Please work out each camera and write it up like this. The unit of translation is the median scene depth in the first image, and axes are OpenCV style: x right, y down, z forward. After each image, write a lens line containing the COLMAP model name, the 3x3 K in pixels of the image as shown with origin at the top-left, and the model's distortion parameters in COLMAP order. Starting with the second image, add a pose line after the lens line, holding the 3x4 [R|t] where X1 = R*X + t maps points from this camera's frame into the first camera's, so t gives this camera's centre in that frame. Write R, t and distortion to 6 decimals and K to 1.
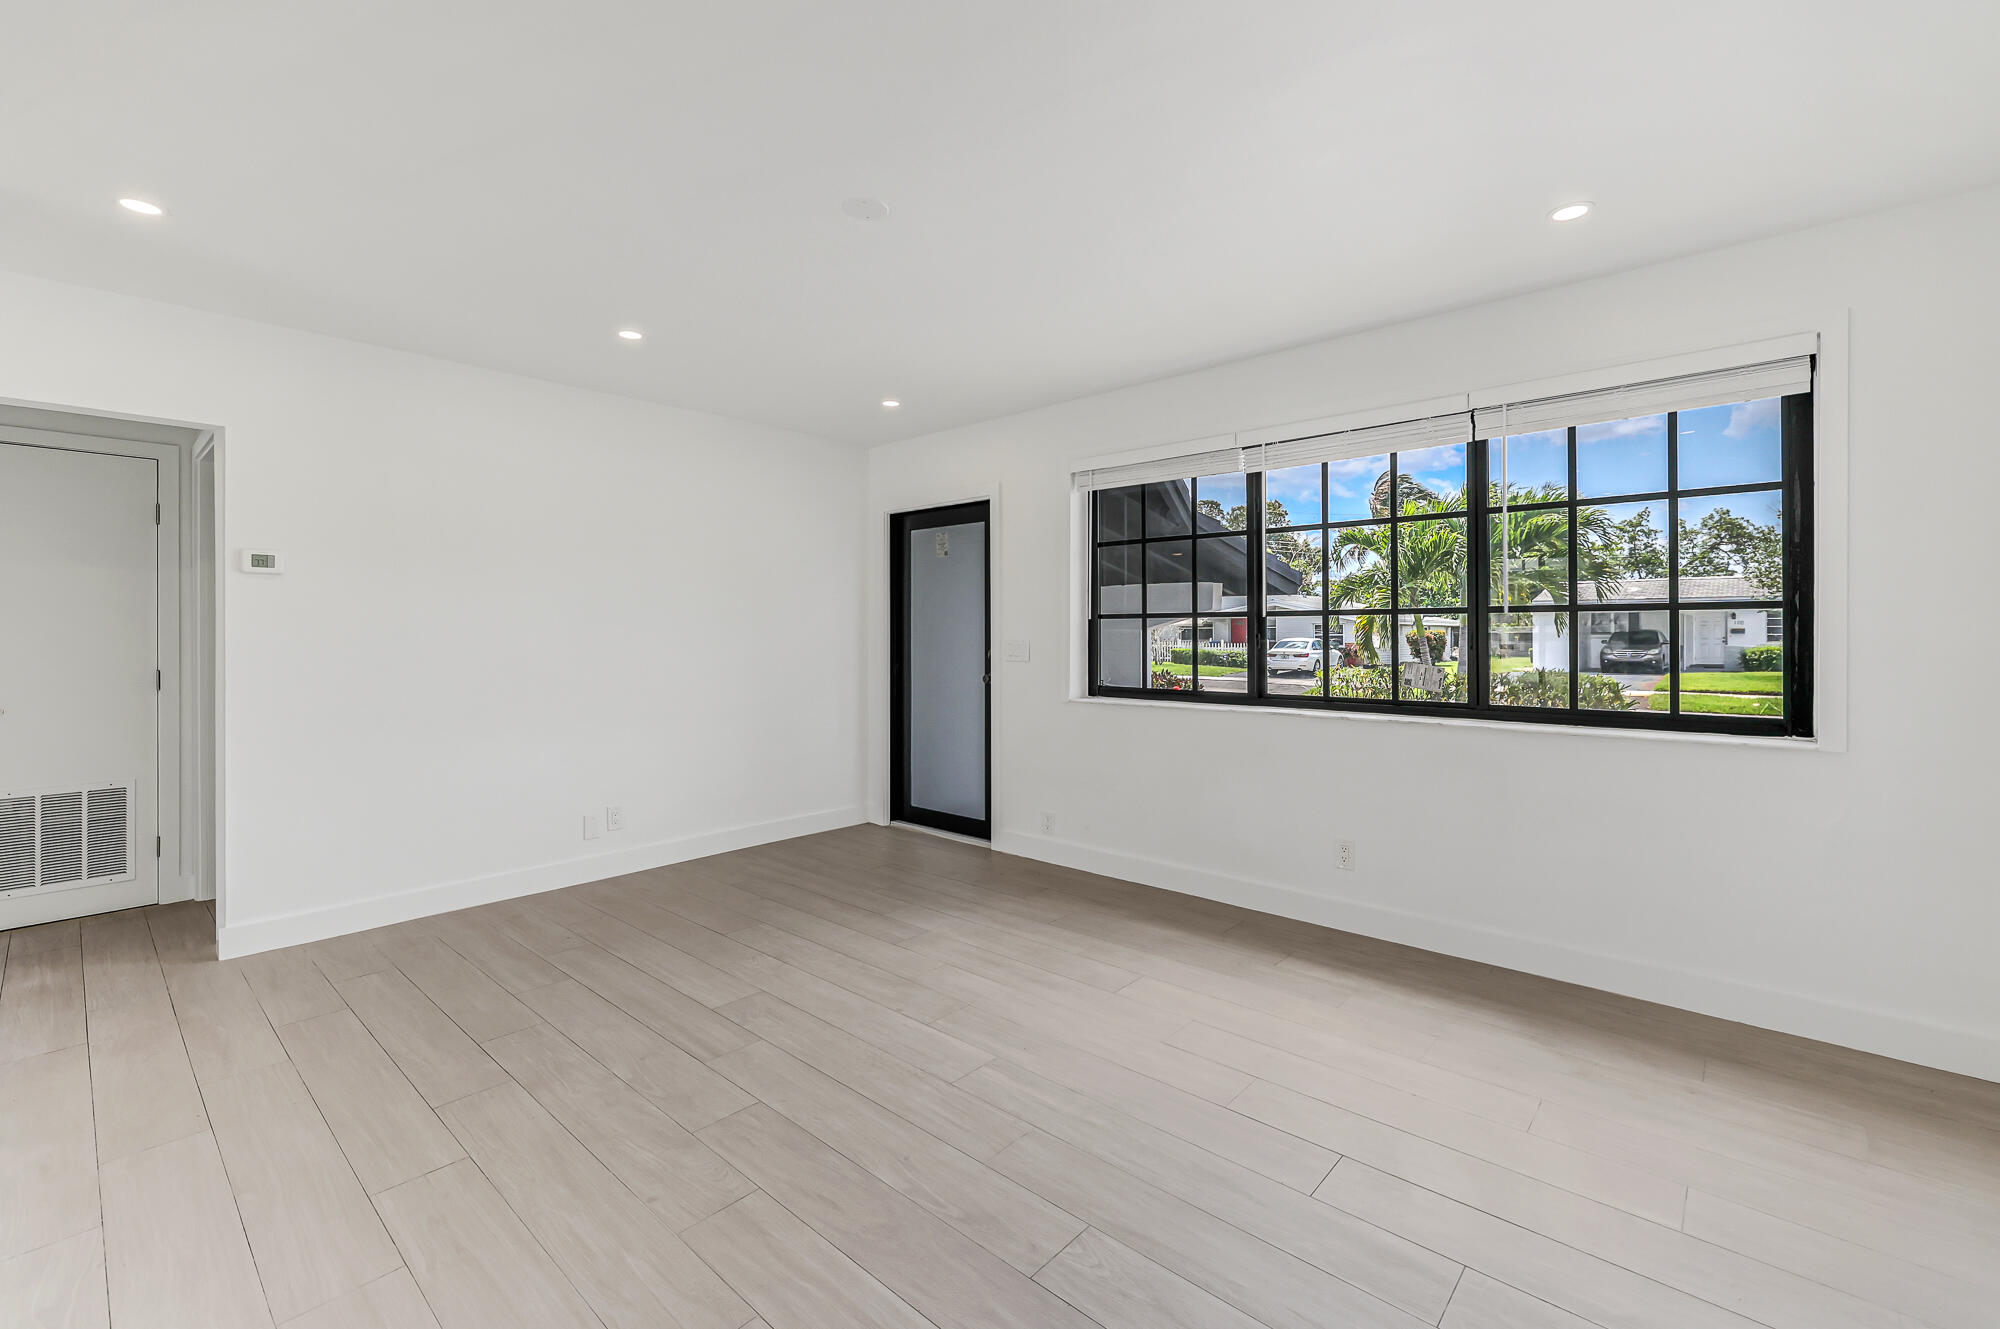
lens RADIAL K [[840.7, 0, 973.3], [0, 840.7, 632.4], [0, 0, 1]] dist [-0.001328, -0.000037]
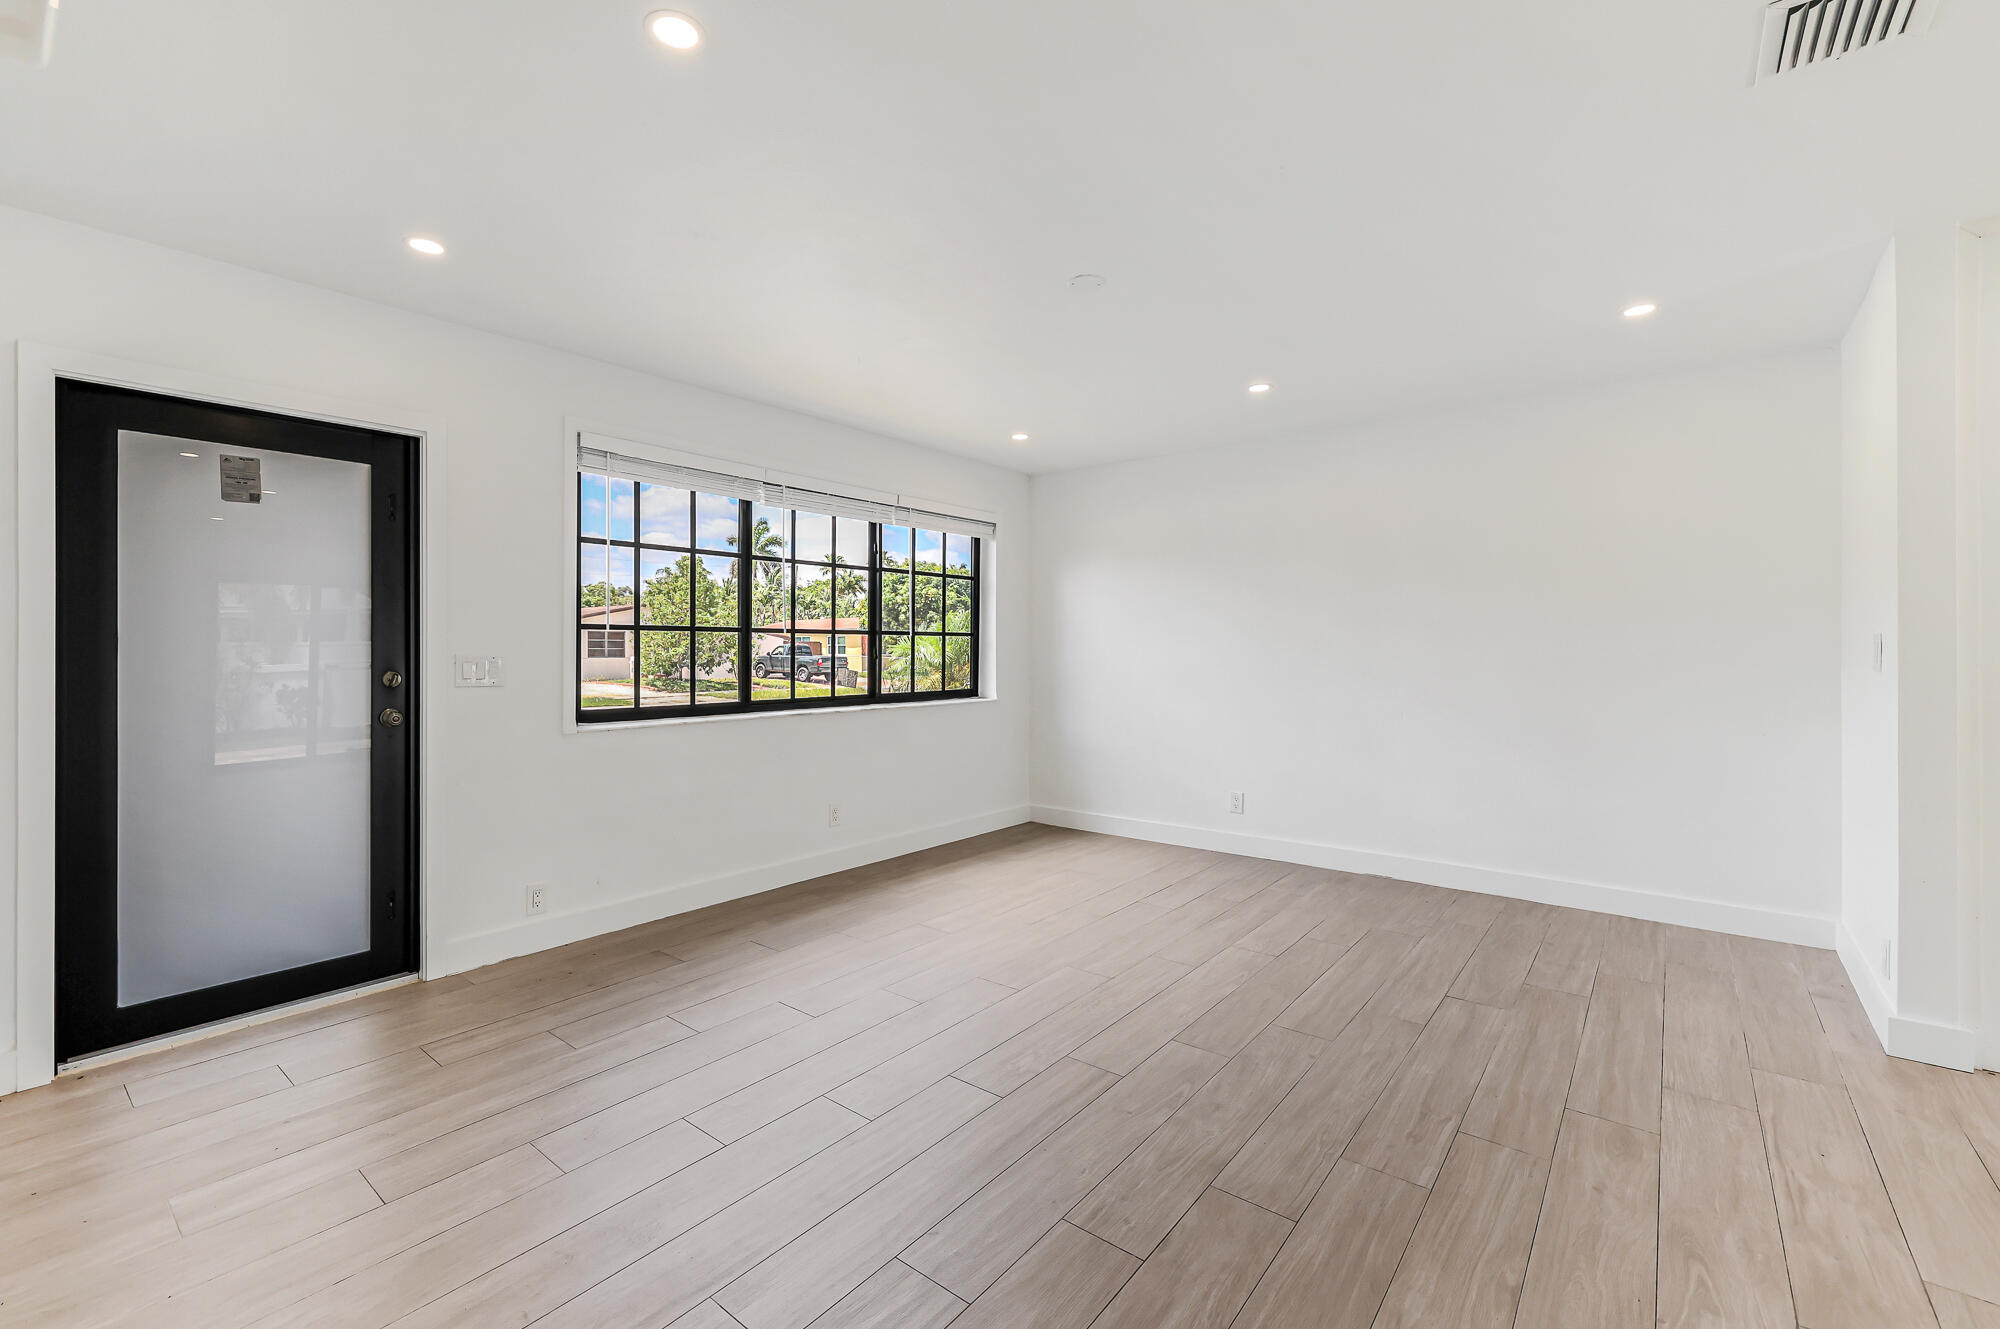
lens RADIAL K [[843.9, 0, 983.0], [0, 843.9, 648.4], [0, 0, 1]] dist [-0.002403, -0.000045]
pose [[-0.055322, 0.002123, 0.998466, -0.989251], [-0.001855, 0.999996, -0.002230, 0.005109], [-0.998467, -0.001976, -0.055318, 0.921701]]
